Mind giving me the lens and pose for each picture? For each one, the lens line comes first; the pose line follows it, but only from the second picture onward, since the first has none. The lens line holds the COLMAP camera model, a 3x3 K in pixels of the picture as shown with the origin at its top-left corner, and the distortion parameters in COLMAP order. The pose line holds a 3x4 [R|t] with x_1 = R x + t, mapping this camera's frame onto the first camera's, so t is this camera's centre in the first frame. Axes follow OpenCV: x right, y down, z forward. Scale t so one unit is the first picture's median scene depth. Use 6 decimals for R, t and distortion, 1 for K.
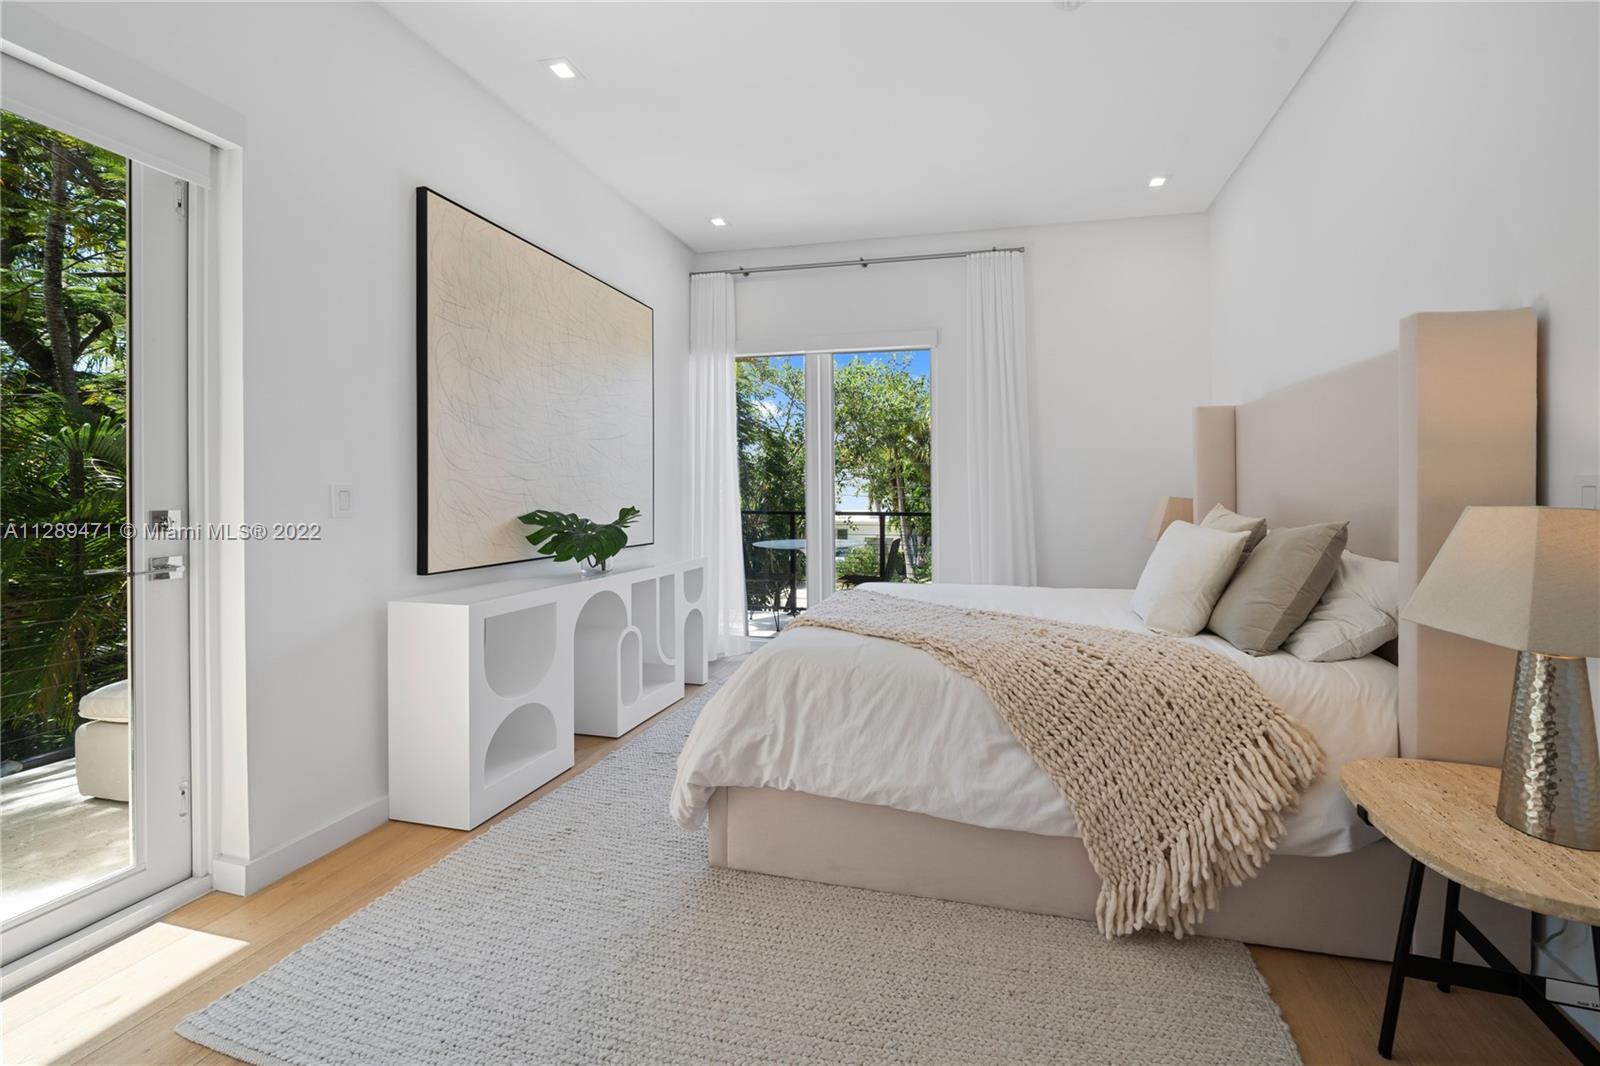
lens RADIAL K [[531.6, 0, 801.6], [0, 531.6, 489.6], [0, 0, 1]] dist [0.000390, 0.000037]
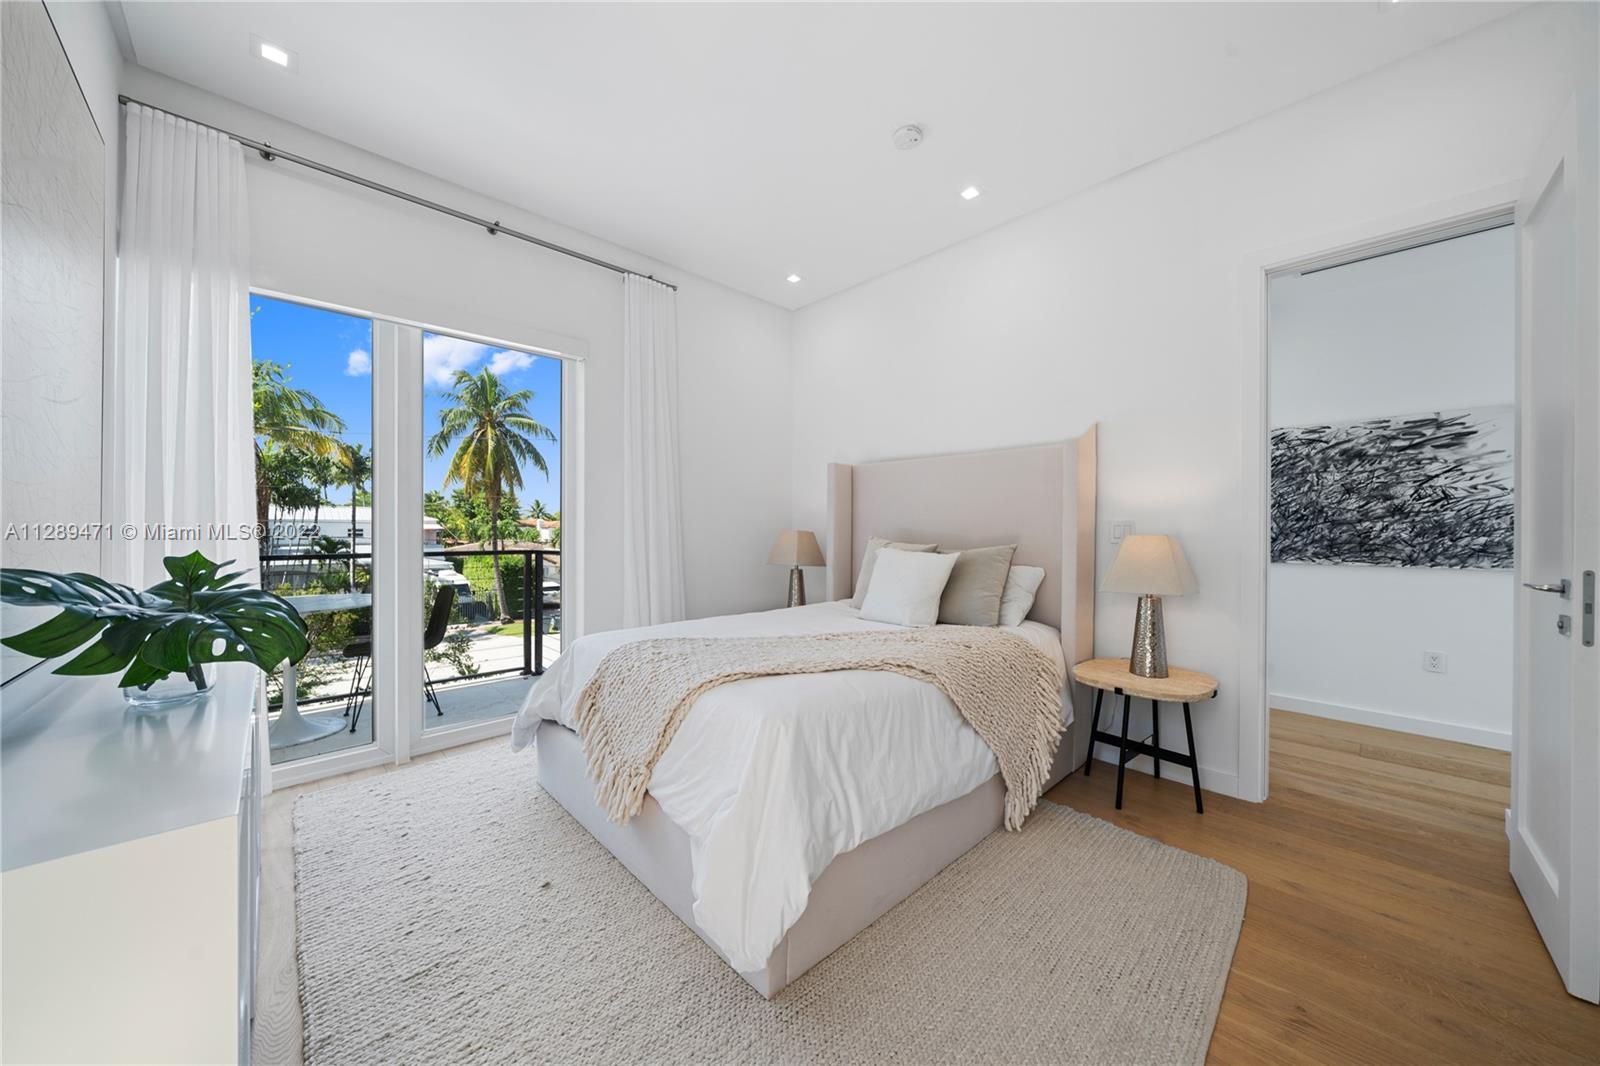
lens RADIAL K [[555.8, 0, 798.6], [0, 555.8, 523.1], [0, 0, 1]] dist [-0.001469, -0.000140]
pose [[0.574577, 0.007806, 0.818414, -0.481317], [-0.007186, 0.999964, -0.004492, 0.002920], [-0.818419, -0.003300, 0.574612, 0.289379]]
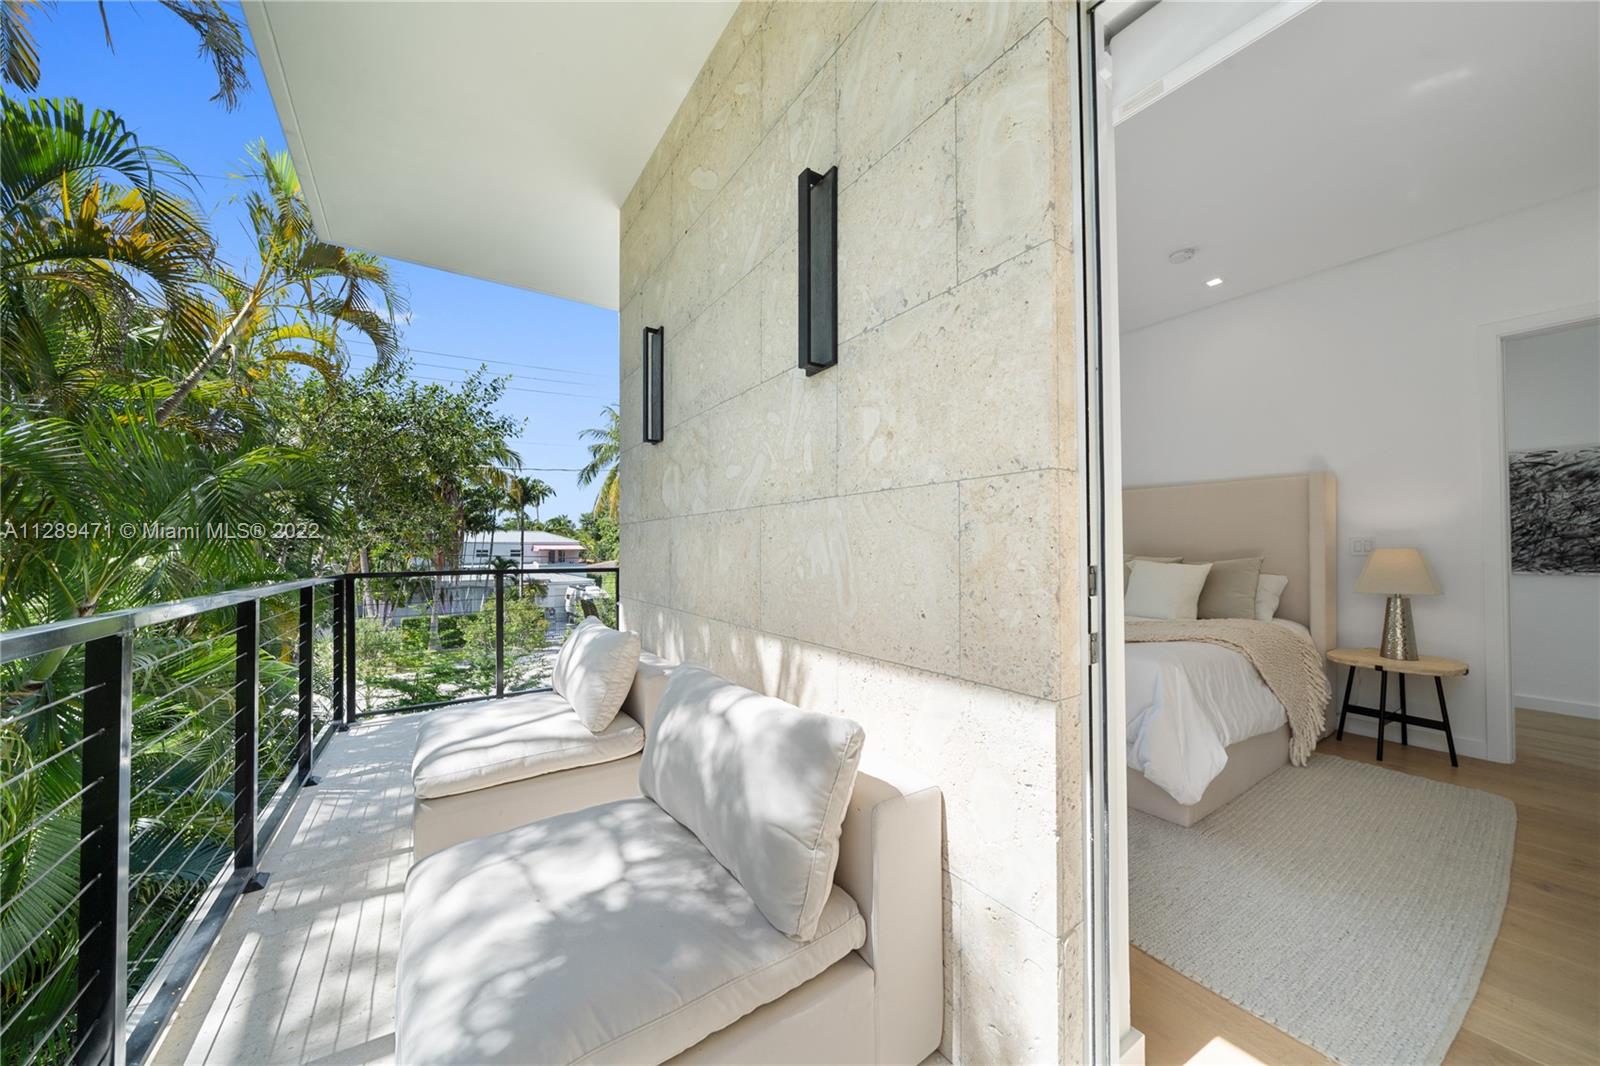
lens RADIAL K [[546.7, 0, 800.0], [0, 546.7, 533.0], [0, 0, 1]] dist [0.000148, 0.000156]
pose [[0.697780, 0.013460, 0.716186, -1.048756], [0.000870, 0.999807, -0.019639, 0.002697], [-0.716312, 0.014327, 0.697633, 0.427100]]
